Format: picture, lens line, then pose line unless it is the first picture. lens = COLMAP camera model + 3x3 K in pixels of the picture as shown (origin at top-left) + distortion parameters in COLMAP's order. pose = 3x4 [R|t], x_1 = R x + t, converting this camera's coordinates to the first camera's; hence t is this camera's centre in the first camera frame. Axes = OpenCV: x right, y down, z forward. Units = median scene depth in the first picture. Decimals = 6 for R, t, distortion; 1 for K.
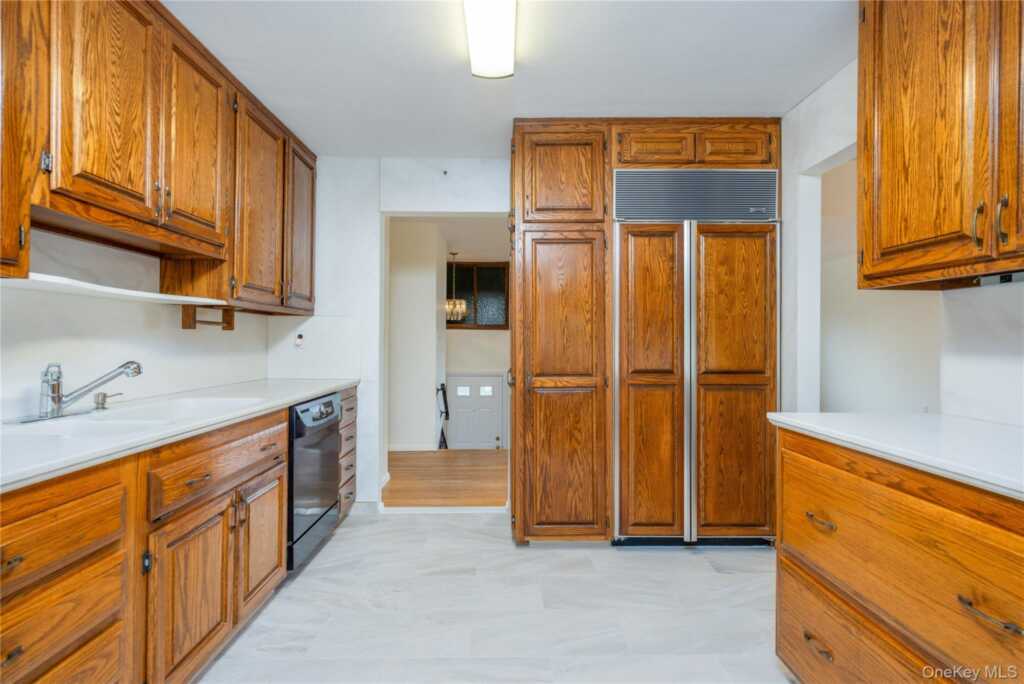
lens RADIAL K [[468.3, 0, 515.6], [0, 468.3, 338.0], [0, 0, 1]] dist [-0.000708, -0.000906]
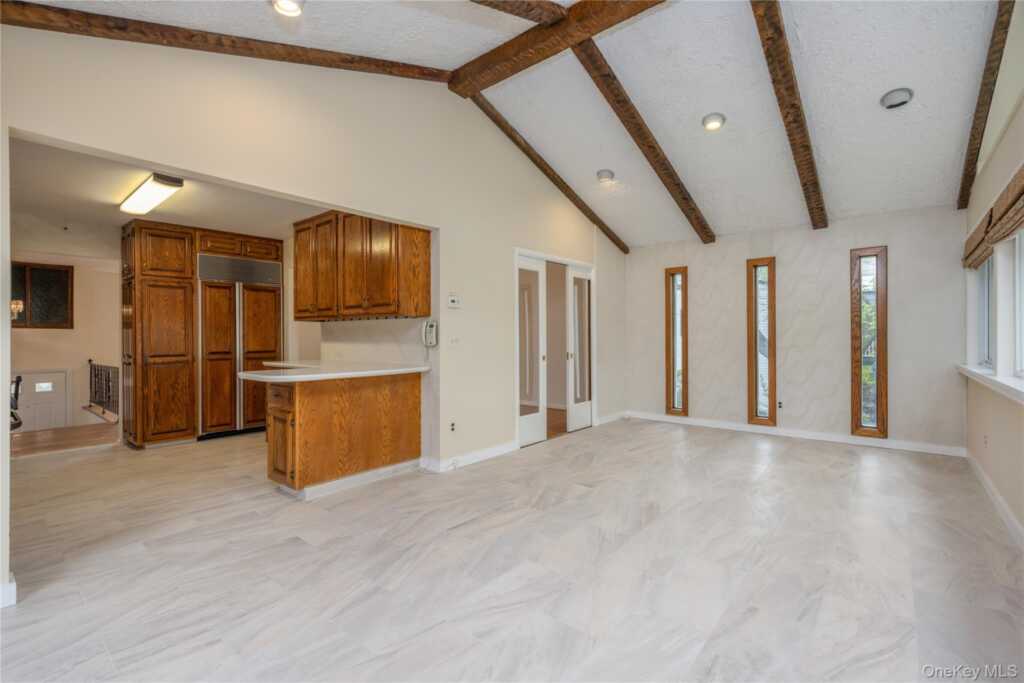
lens RADIAL K [[464.7, 0, 509.2], [0, 464.7, 338.8], [0, 0, 1]] dist [0.000171, -0.000131]
pose [[0.671651, -0.006329, 0.740841, -0.380868], [0.000011, 0.999964, 0.008532, -0.008235], [-0.740868, -0.005723, 0.671626, -1.364422]]
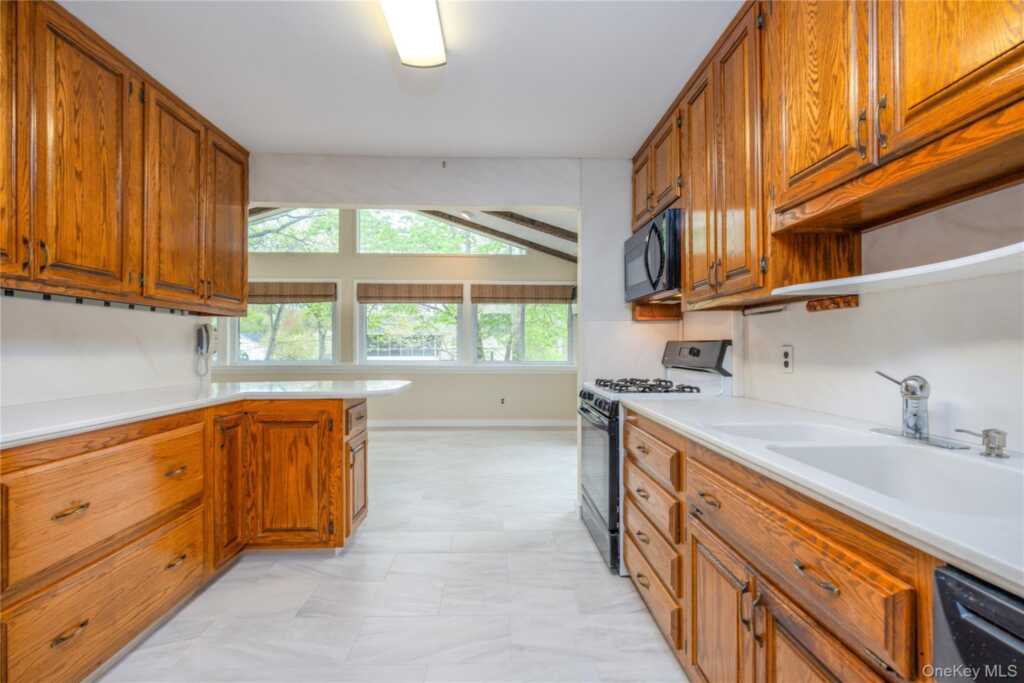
lens RADIAL K [[464.7, 0, 509.2], [0, 464.7, 338.8], [0, 0, 1]] dist [0.000171, -0.000131]
pose [[-0.999983, -0.005800, 0.000623, -0.173059], [-0.005812, 0.999739, -0.022100, 0.011355], [-0.000494, -0.022103, -0.999756, 1.110811]]
